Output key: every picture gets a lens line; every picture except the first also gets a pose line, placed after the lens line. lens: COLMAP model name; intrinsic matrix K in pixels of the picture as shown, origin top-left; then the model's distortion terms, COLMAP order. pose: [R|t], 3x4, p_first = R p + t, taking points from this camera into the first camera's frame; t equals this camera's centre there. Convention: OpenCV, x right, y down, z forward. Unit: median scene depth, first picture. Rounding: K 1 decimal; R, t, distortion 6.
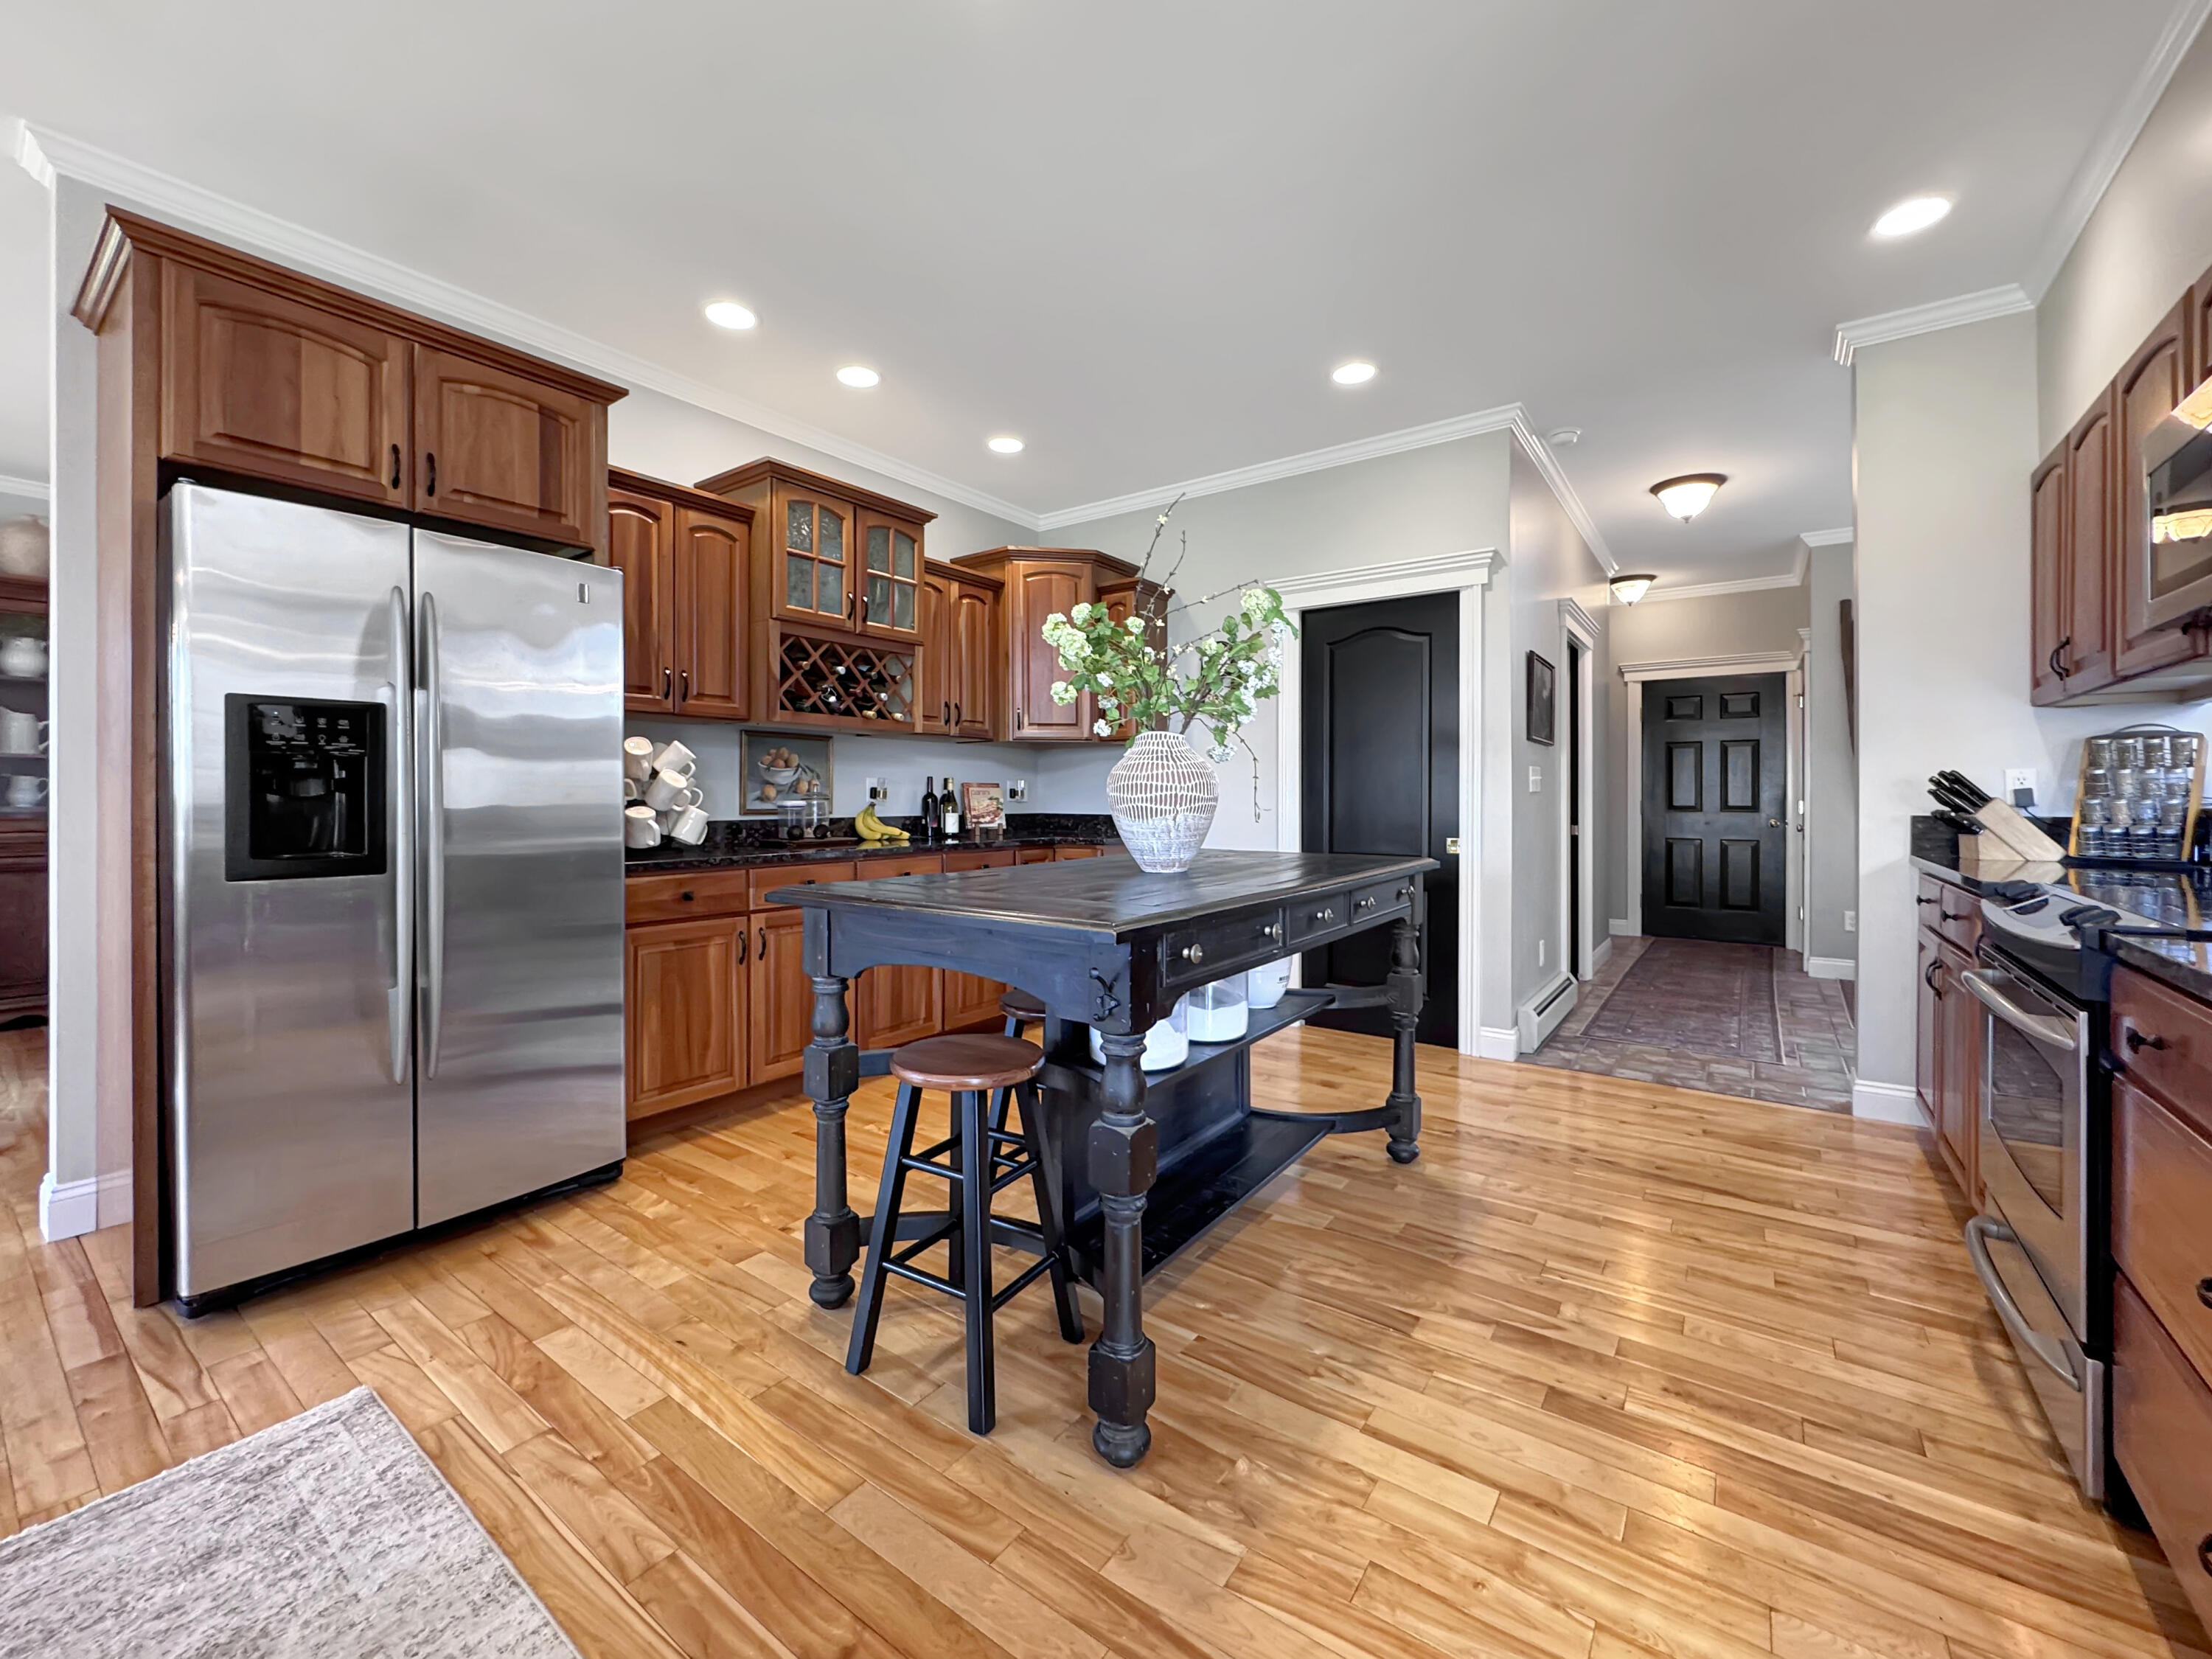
lens RADIAL K [[888.8, 0, 1105.9], [0, 888.8, 805.9], [0, 0, 1]] dist [-0.000267, 0.000046]
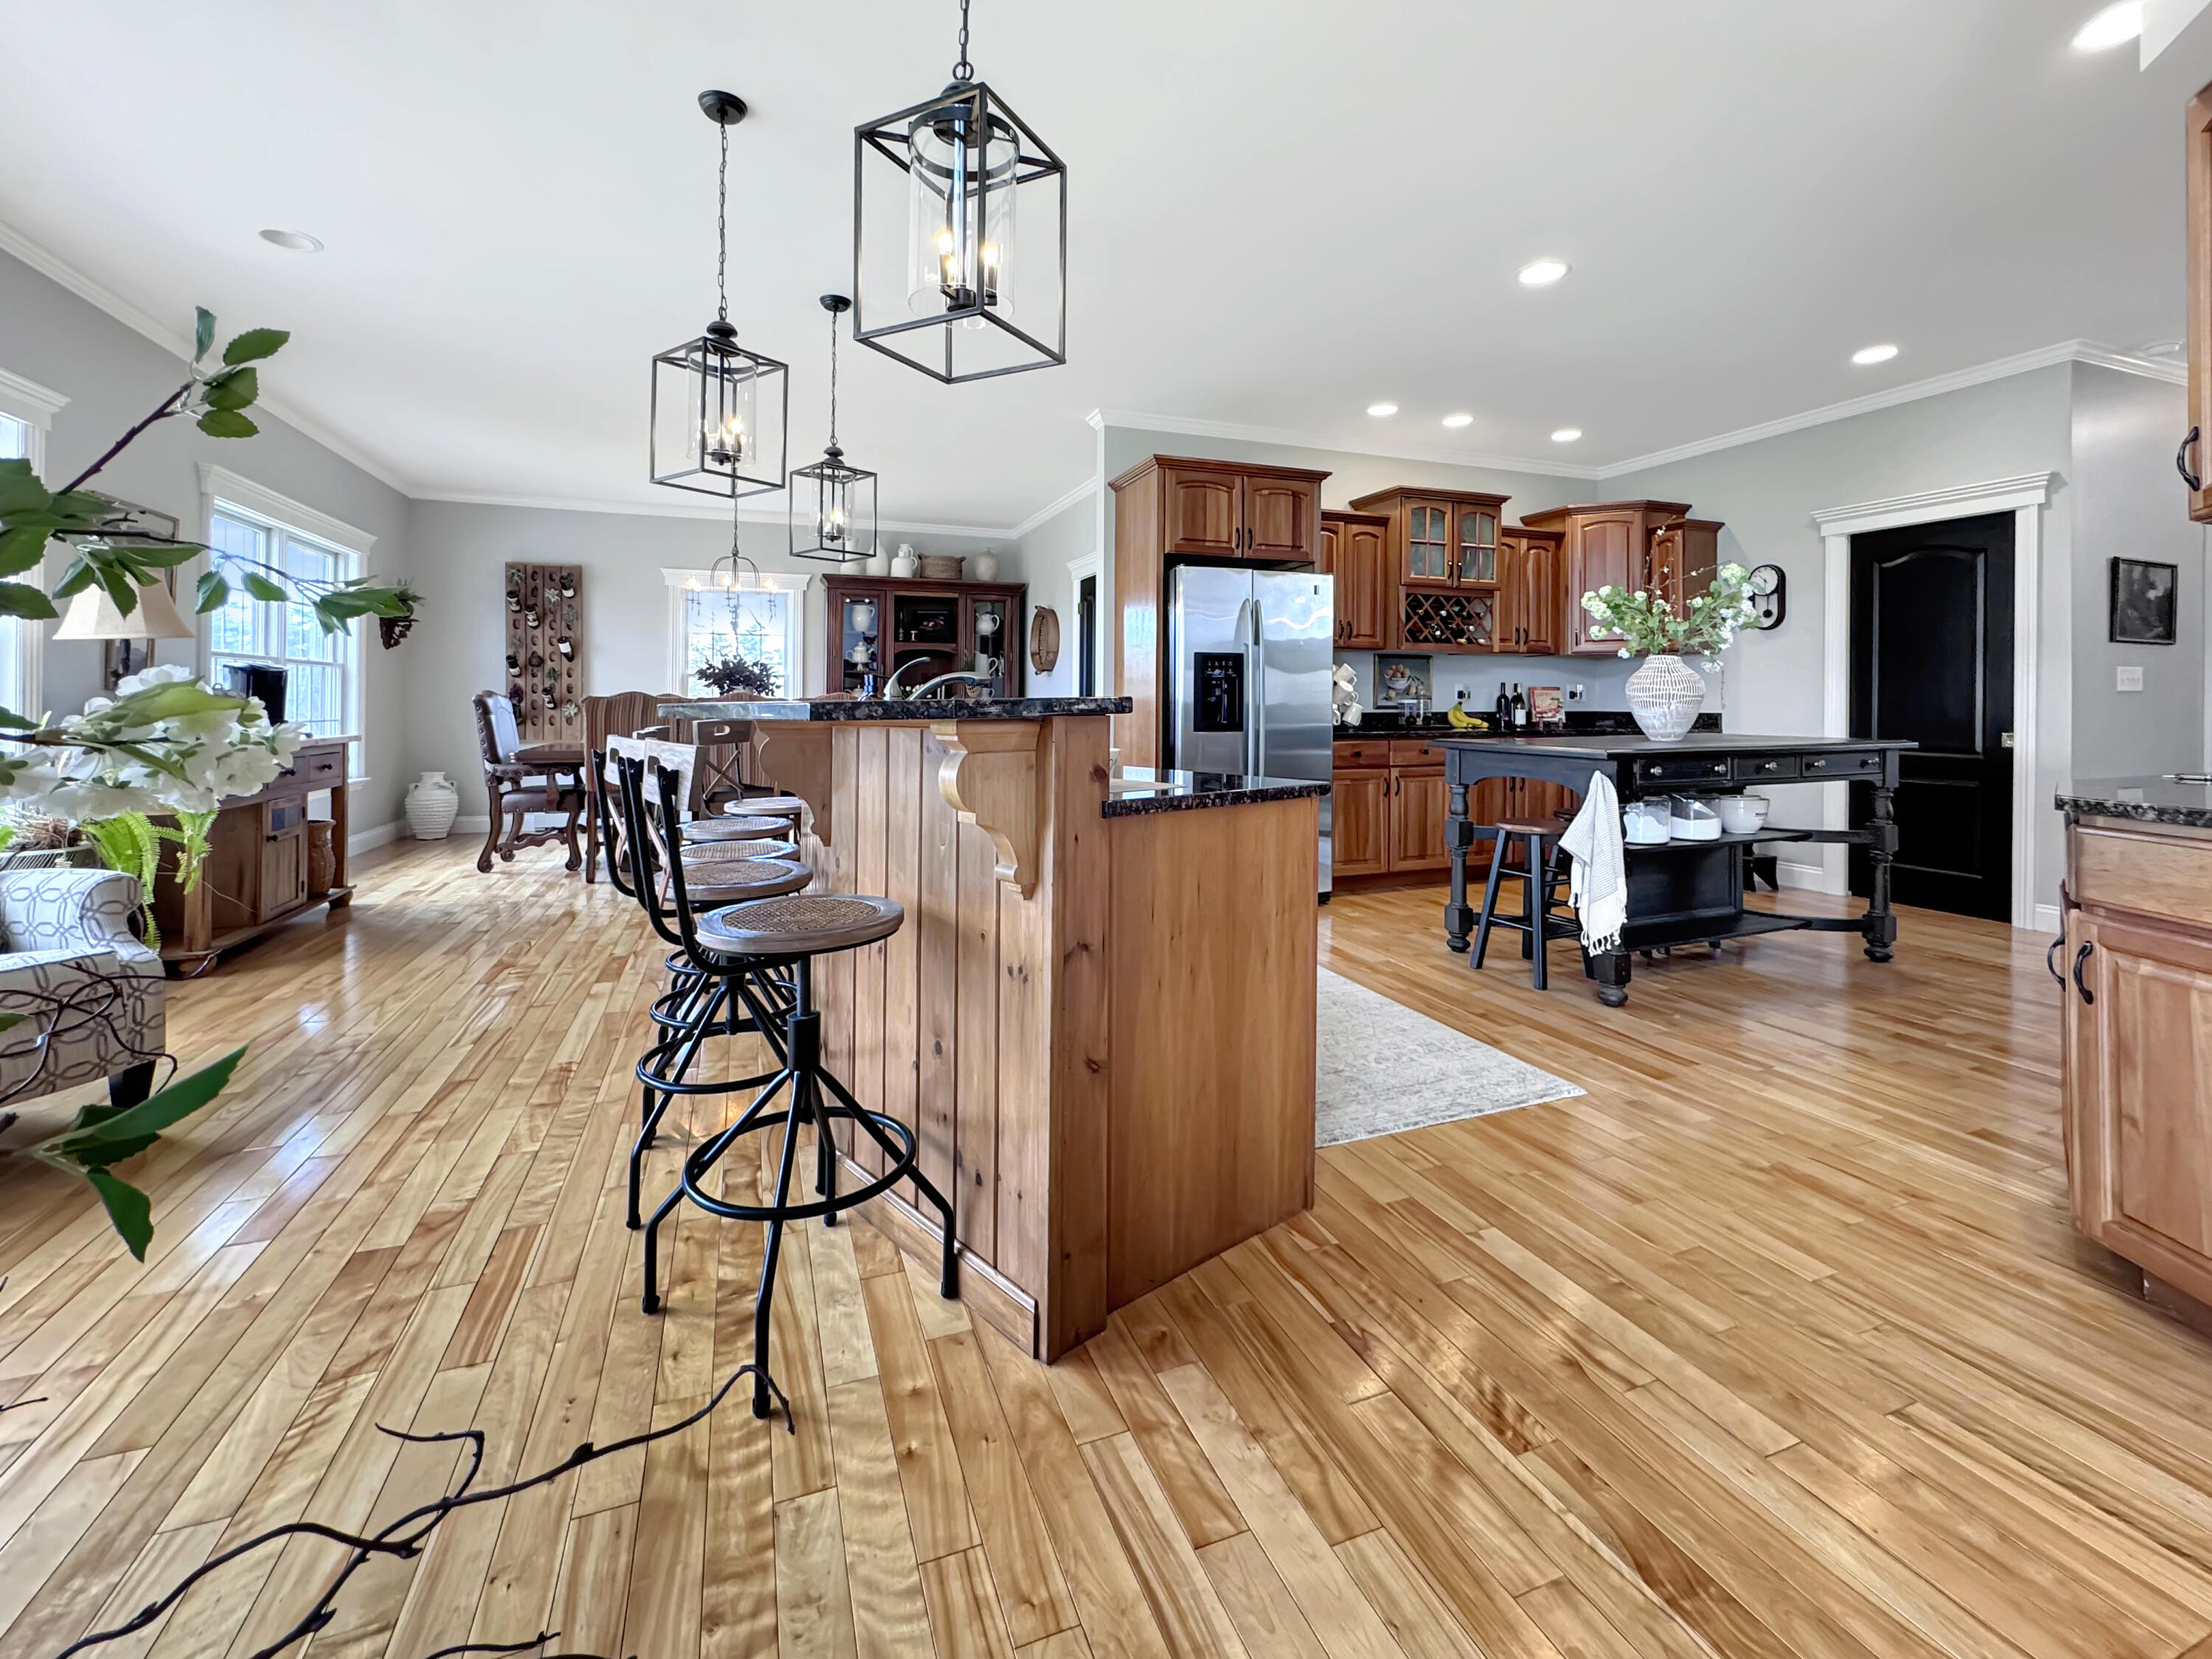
lens RADIAL K [[940.3, 0, 1104.0], [0, 940.3, 712.8], [0, 0, 1]] dist [0.001038, 0.000075]
pose [[0.836608, 0.006285, -0.547766, 0.096127], [-0.005656, 0.999980, 0.002835, 0.015432], [0.547773, 0.000726, 0.836627, -0.651976]]
